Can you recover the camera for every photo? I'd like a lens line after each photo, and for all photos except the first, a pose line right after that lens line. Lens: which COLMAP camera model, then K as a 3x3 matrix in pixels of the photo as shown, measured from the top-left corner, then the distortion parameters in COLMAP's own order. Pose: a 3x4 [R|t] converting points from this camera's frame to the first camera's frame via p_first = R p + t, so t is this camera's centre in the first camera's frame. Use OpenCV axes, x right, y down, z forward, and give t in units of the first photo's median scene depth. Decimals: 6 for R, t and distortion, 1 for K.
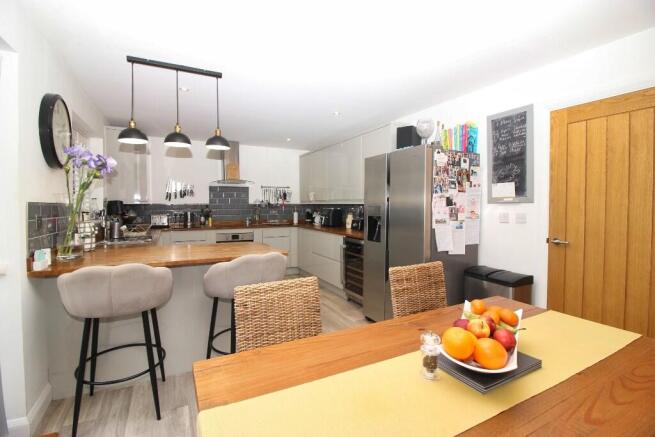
lens RADIAL K [[303.8, 0, 321.9], [0, 303.8, 211.8], [0, 0, 1]] dist [-0.014067, -0.002758]
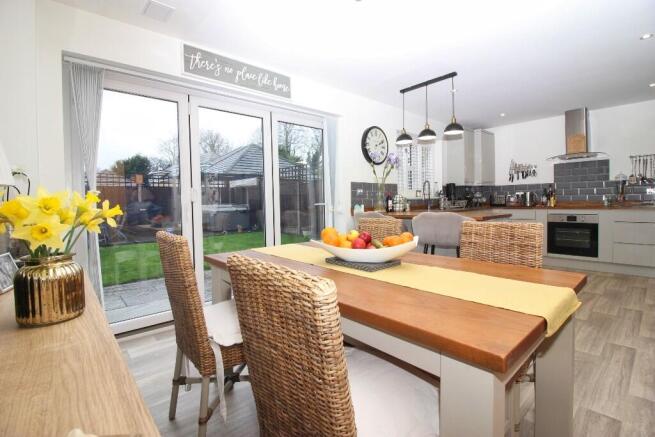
lens RADIAL K [[303.8, 0, 324.5], [0, 303.8, 216.2], [0, 0, 1]] dist [-0.014067, -0.002758]
pose [[0.242490, 0.041450, -0.969268, 0.736920], [-0.003411, 0.999117, 0.041873, 0.080489], [0.970148, -0.006848, 0.242417, 0.171827]]
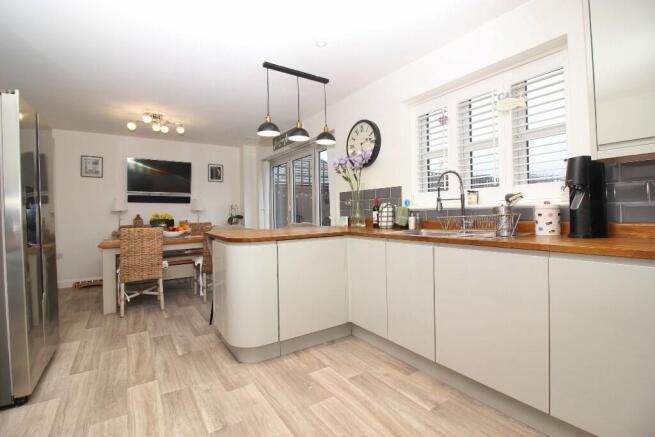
lens RADIAL K [[303.8, 0, 328.0], [0, 303.8, 211.8], [0, 0, 1]] dist [-0.014067, -0.002758]
pose [[-0.994139, 0.022579, -0.105728, -0.408434], [0.019745, 0.999419, 0.027772, 0.029238], [0.106294, 0.025521, -0.994007, 1.994445]]
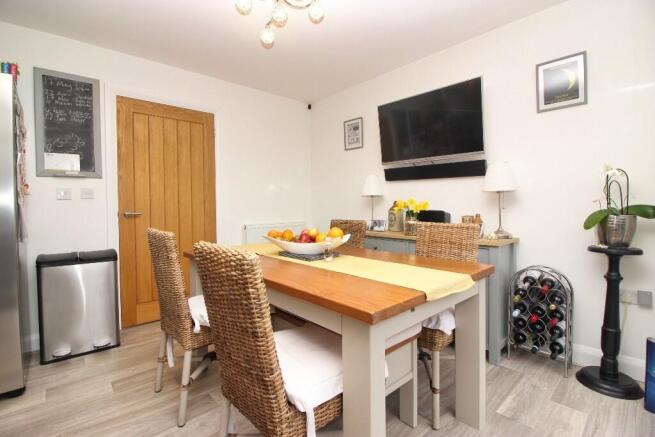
lens RADIAL K [[303.8, 0, 328.1], [0, 303.8, 214.8], [0, 0, 1]] dist [-0.014067, -0.002758]
pose [[-0.252338, -0.020792, 0.967416, -0.429952], [0.036007, 0.998875, 0.030860, 0.080860], [-0.966969, 0.042621, -0.251305, 0.483822]]
